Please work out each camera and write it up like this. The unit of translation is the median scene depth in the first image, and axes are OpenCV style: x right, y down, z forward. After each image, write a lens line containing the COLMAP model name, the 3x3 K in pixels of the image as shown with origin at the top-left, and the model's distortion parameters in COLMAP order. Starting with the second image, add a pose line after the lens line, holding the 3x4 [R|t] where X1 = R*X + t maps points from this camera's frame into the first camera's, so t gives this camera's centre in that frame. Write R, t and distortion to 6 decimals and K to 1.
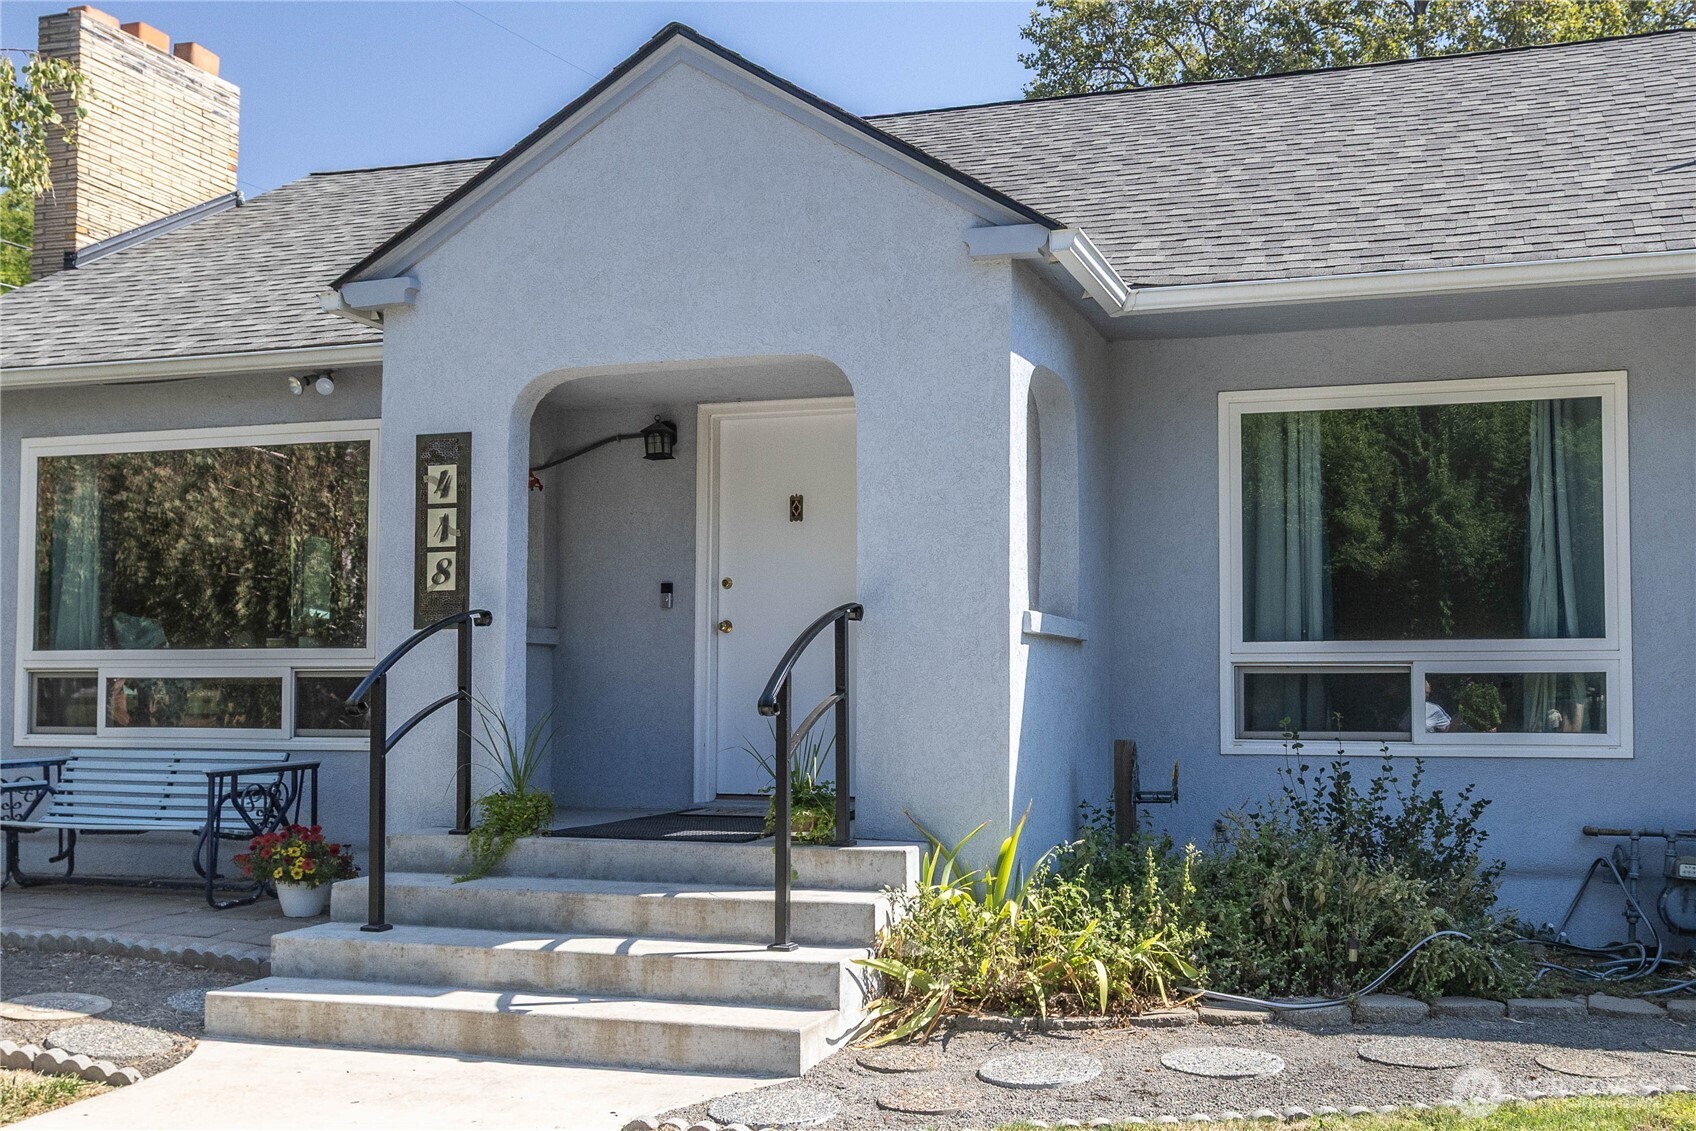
lens RADIAL K [[1577.7, 0, 847.9], [0, 1577.7, 639.7], [0, 0, 1]] dist [0.003336, 0.015467]
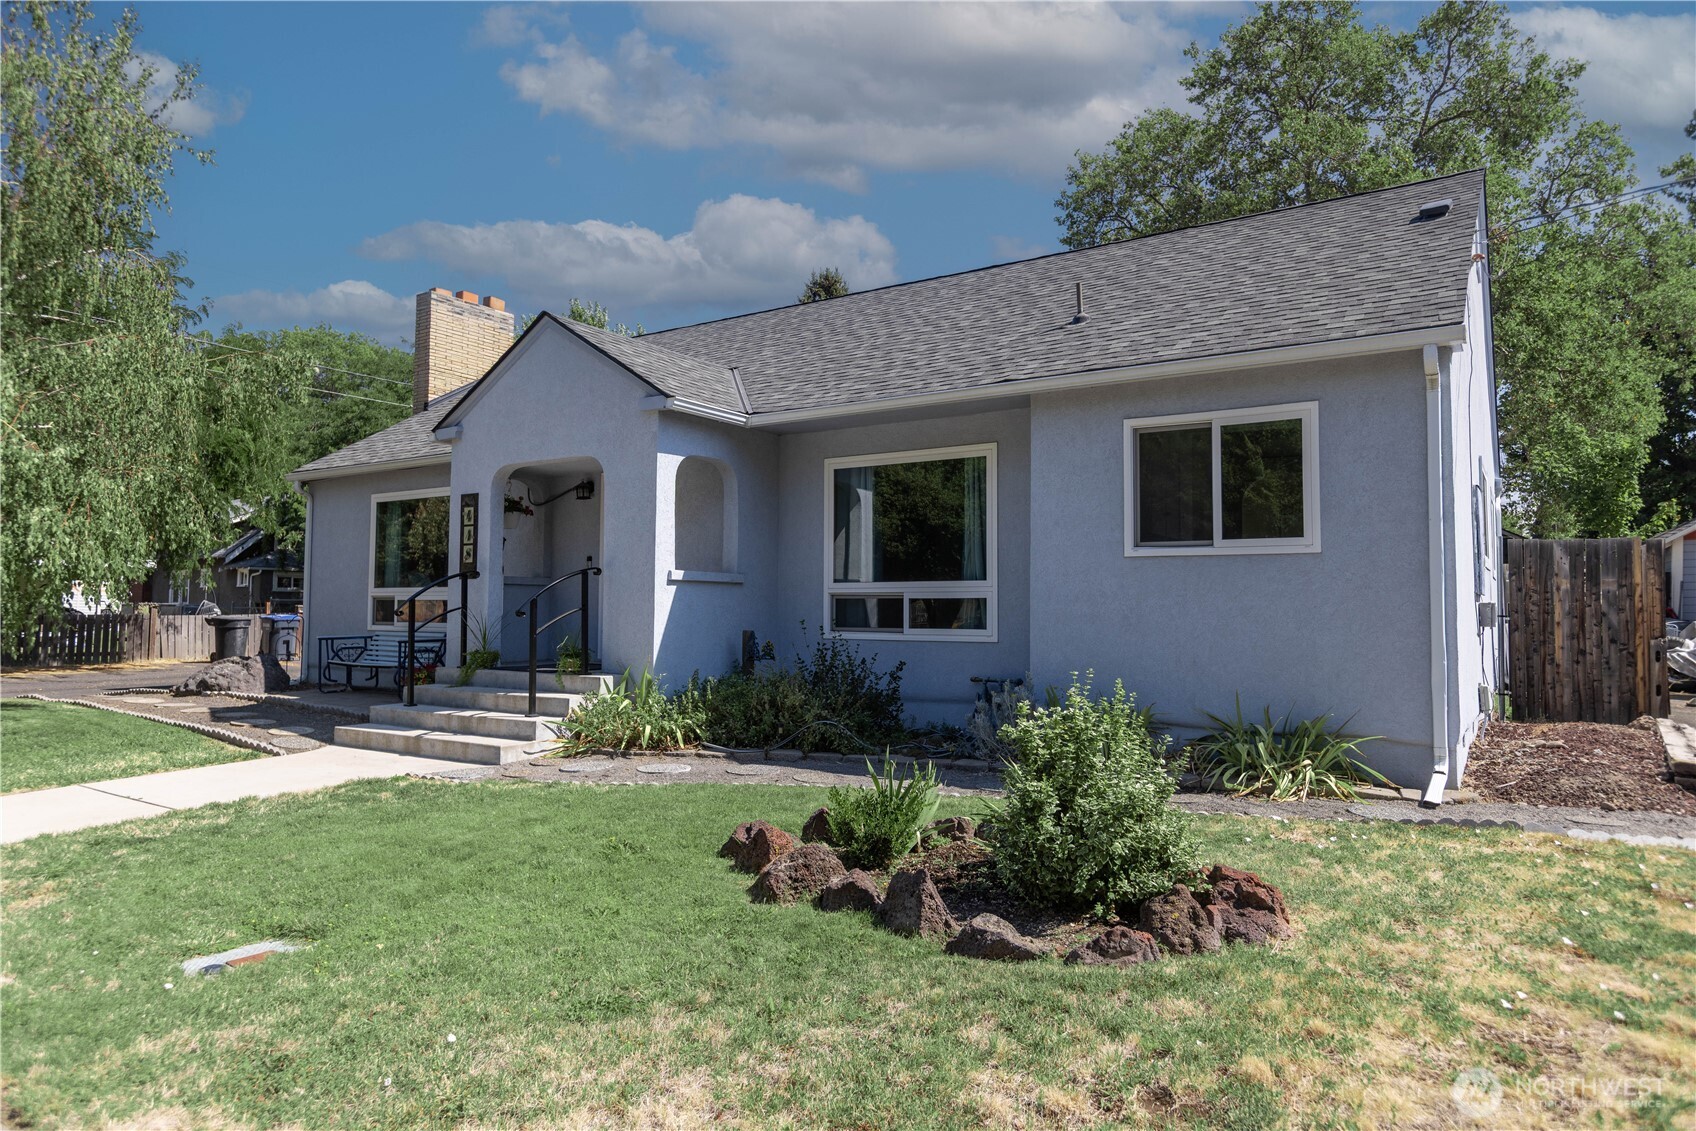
lens RADIAL K [[1044.4, 0, 851.4], [0, 1044.4, 556.8], [0, 0, 1]] dist [0.001373, 0.003080]
pose [[0.955973, -0.011001, -0.293248, 0.714734], [0.005883, 0.999815, -0.018330, -0.008007], [0.293395, 0.015798, 0.955861, -0.283303]]
